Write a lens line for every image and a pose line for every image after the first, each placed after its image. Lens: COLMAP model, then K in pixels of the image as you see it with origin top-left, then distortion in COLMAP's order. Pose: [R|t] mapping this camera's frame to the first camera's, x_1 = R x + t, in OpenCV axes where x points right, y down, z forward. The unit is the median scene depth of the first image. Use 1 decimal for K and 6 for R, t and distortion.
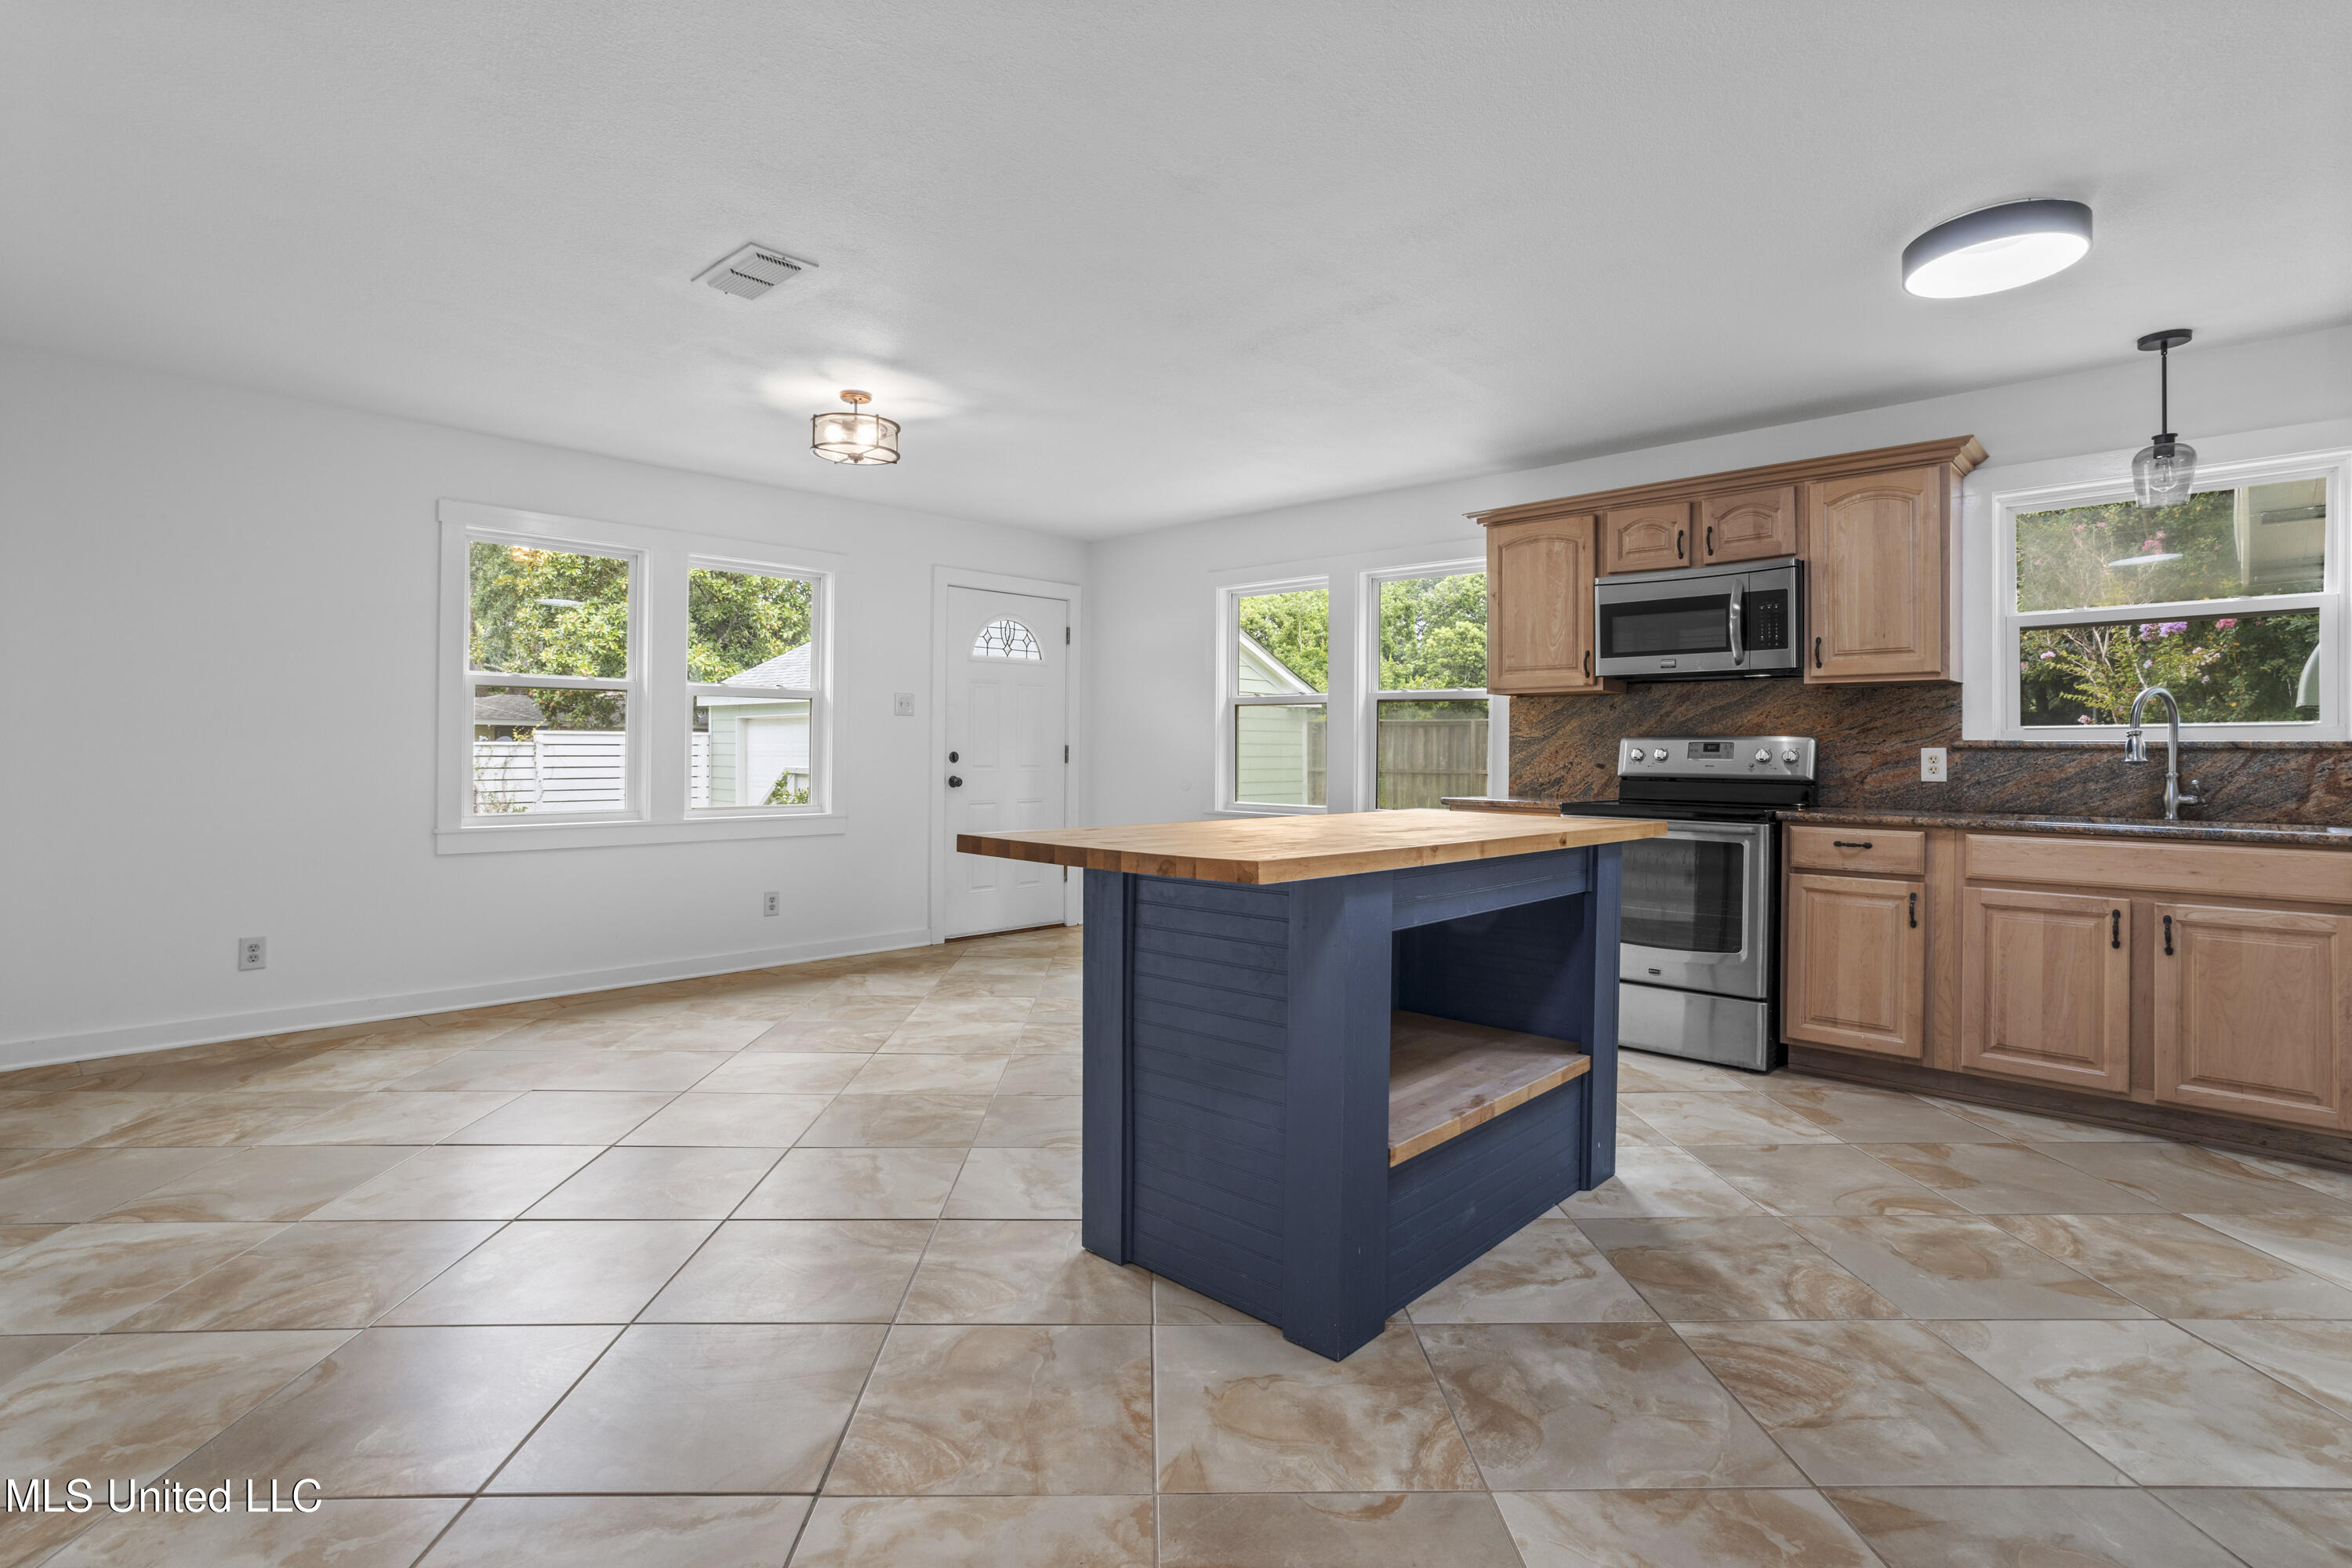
lens RADIAL K [[1141.9, 0, 1156.1], [0, 1141.9, 746.2], [0, 0, 1]] dist [-0.041105, 0.023650]
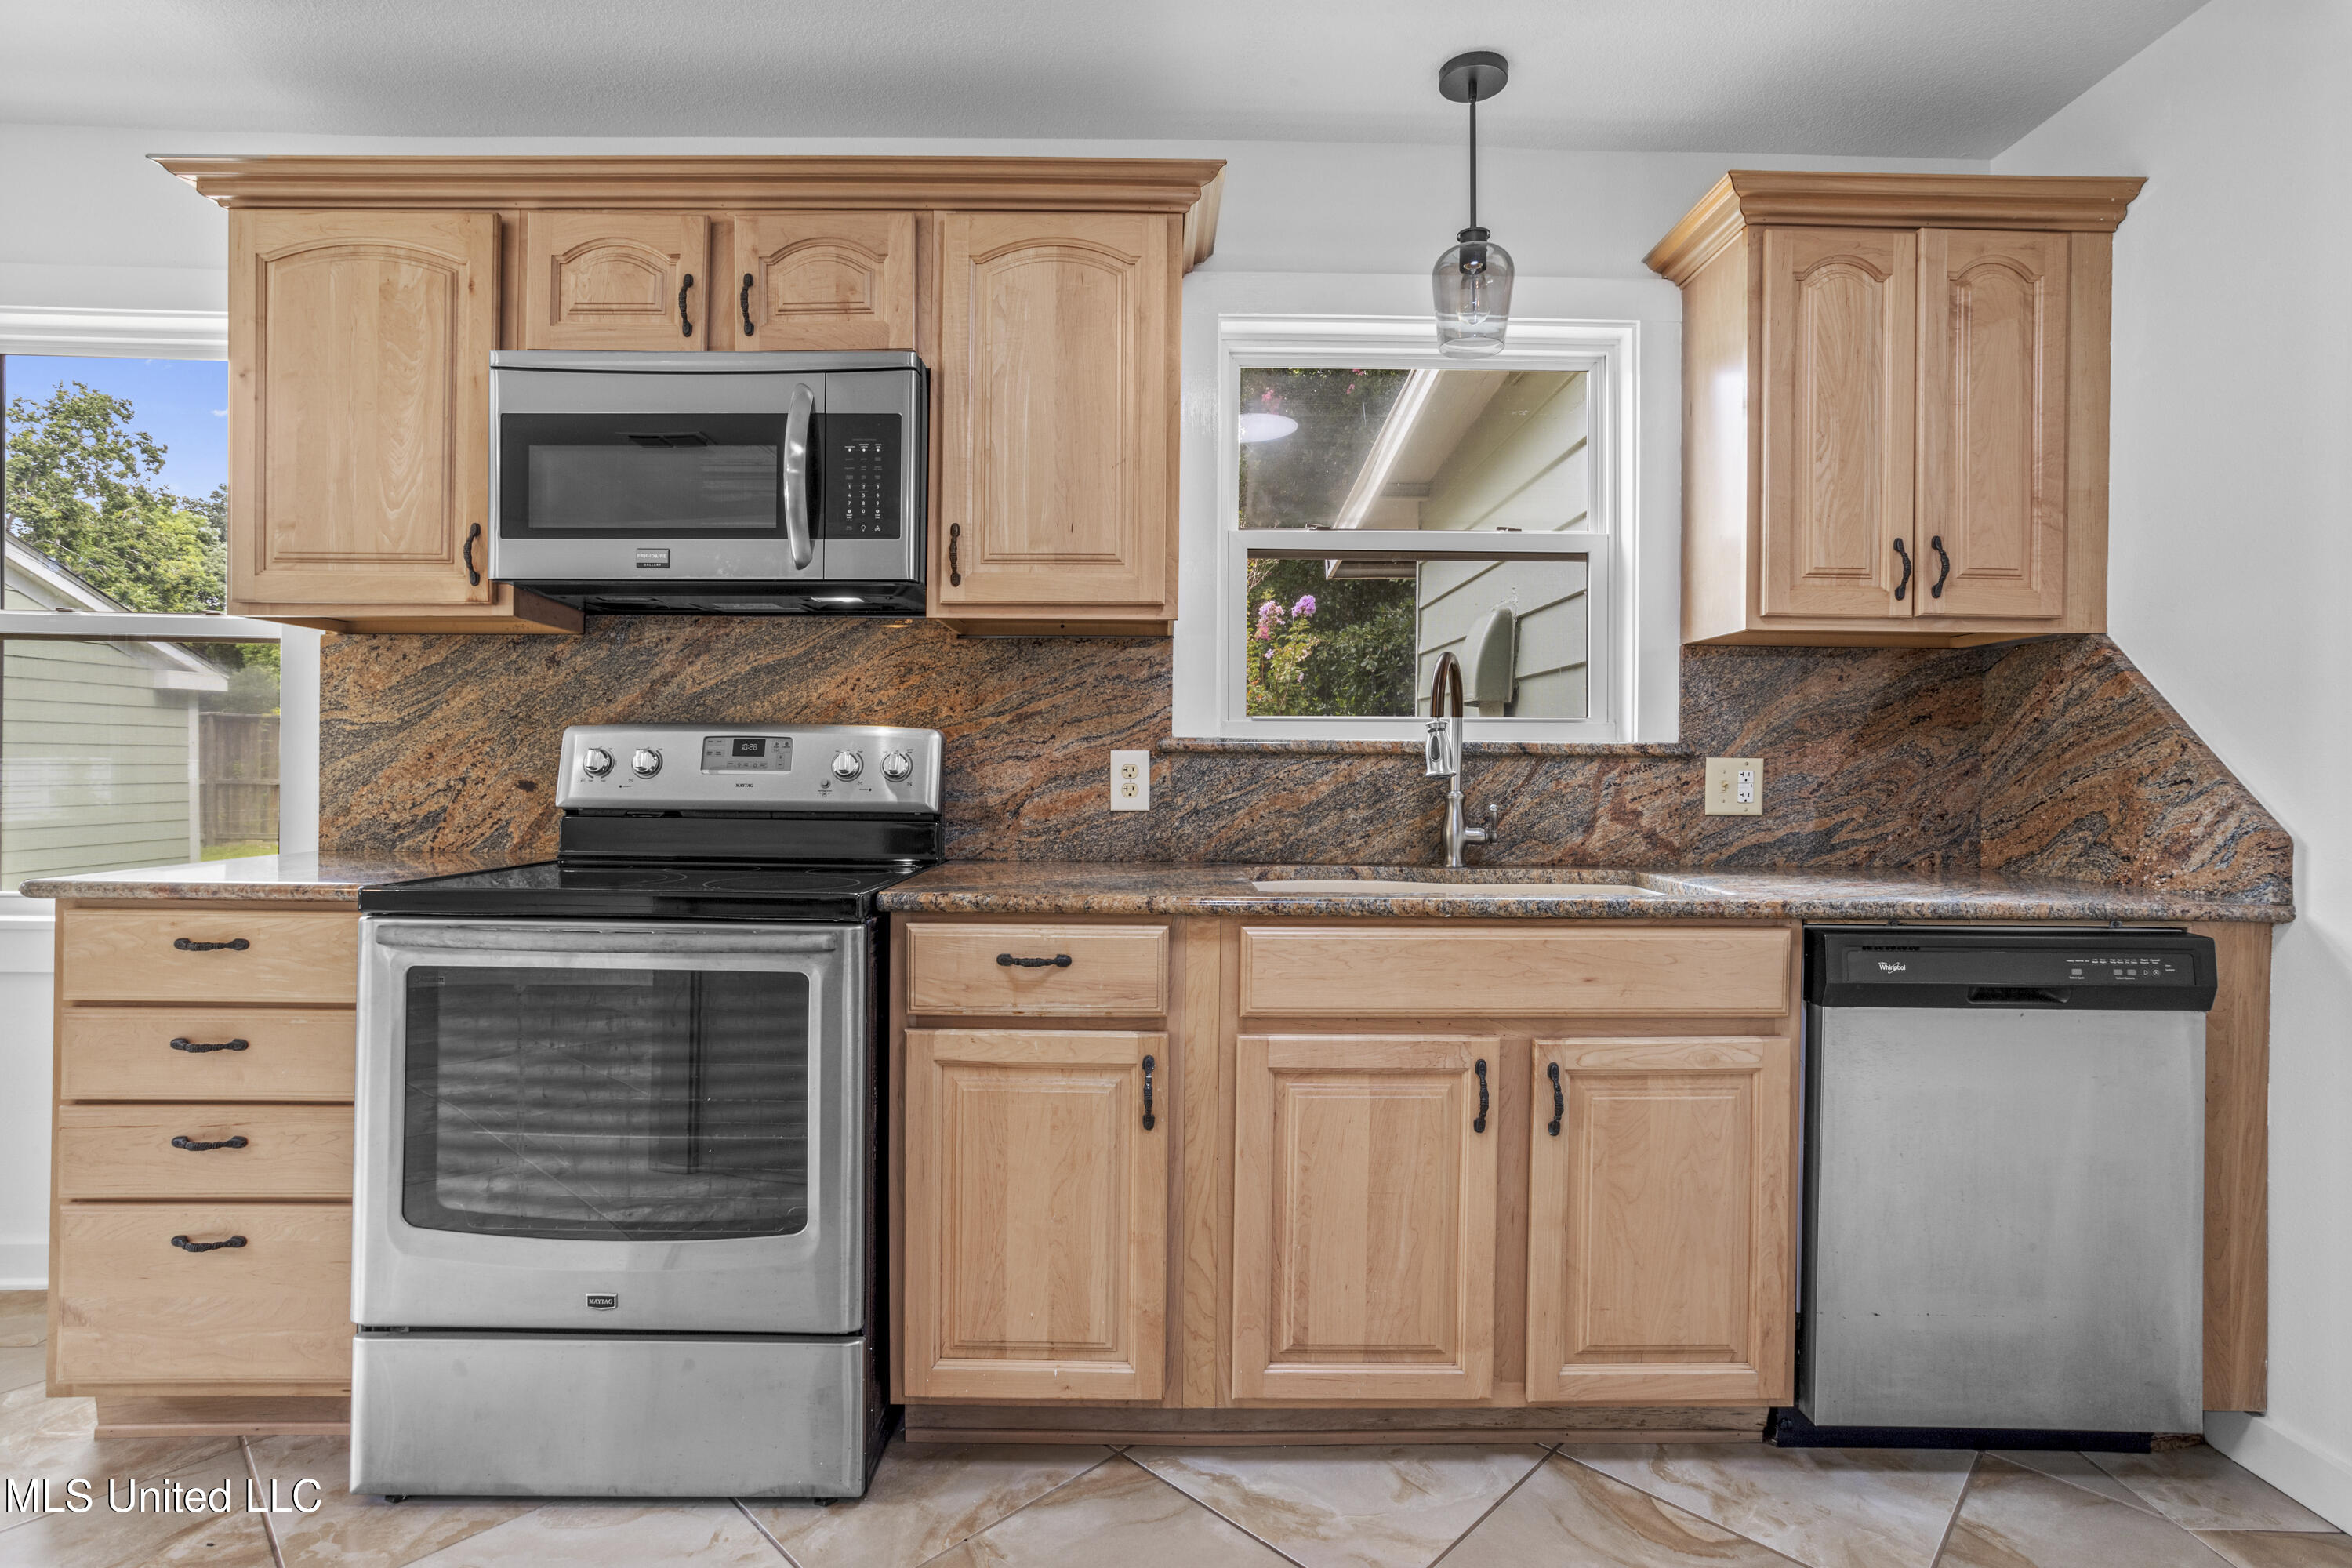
lens RADIAL K [[1141.9, 0, 1188.0], [0, 1141.9, 764.8], [0, 0, 1]] dist [-0.041105, 0.023650]
pose [[0.699311, -0.000725, 0.714817, 0.318544], [-0.007403, 0.999939, 0.008256, 0.003853], [-0.714779, -0.011066, 0.699263, 0.609311]]
